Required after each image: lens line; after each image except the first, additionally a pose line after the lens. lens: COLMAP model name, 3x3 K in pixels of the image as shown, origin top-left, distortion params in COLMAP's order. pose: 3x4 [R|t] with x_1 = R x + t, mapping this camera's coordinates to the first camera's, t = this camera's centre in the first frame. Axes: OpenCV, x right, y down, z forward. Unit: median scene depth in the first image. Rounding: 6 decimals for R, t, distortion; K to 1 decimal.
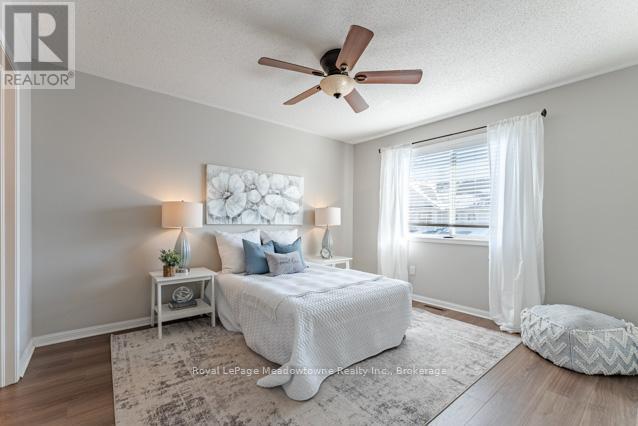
lens RADIAL K [[282.8, 0, 309.5], [0, 282.8, 226.1], [0, 0, 1]] dist [-0.003587, 0.000175]
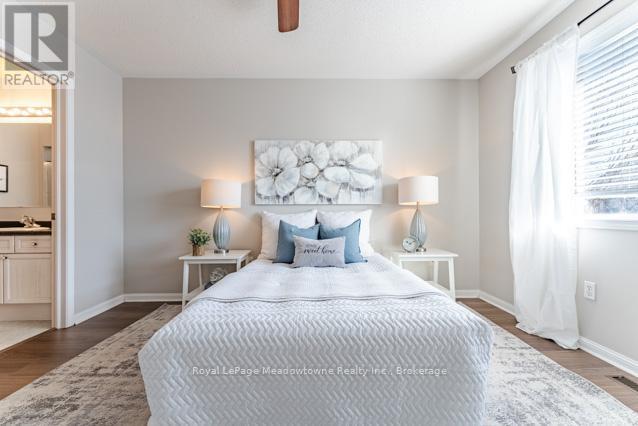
lens RADIAL K [[258.6, 0, 317.9], [0, 258.6, 215.5], [0, 0, 1]] dist [-0.003172, 0.000428]
pose [[0.789966, -0.012367, -0.613026, 0.294763], [0.002390, 0.999851, -0.017091, 0.041014], [0.613146, 0.012036, 0.789878, 0.409520]]
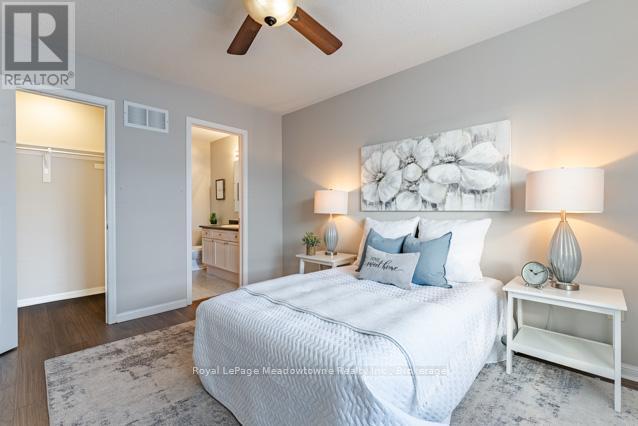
lens RADIAL K [[282.8, 0, 315.2], [0, 282.8, 211.8], [0, 0, 1]] dist [-0.003587, 0.000175]
pose [[0.117289, -0.004648, -0.993087, 0.508603], [-0.009116, 0.999942, -0.005757, 0.003665], [0.993056, 0.009728, 0.117240, 0.664993]]
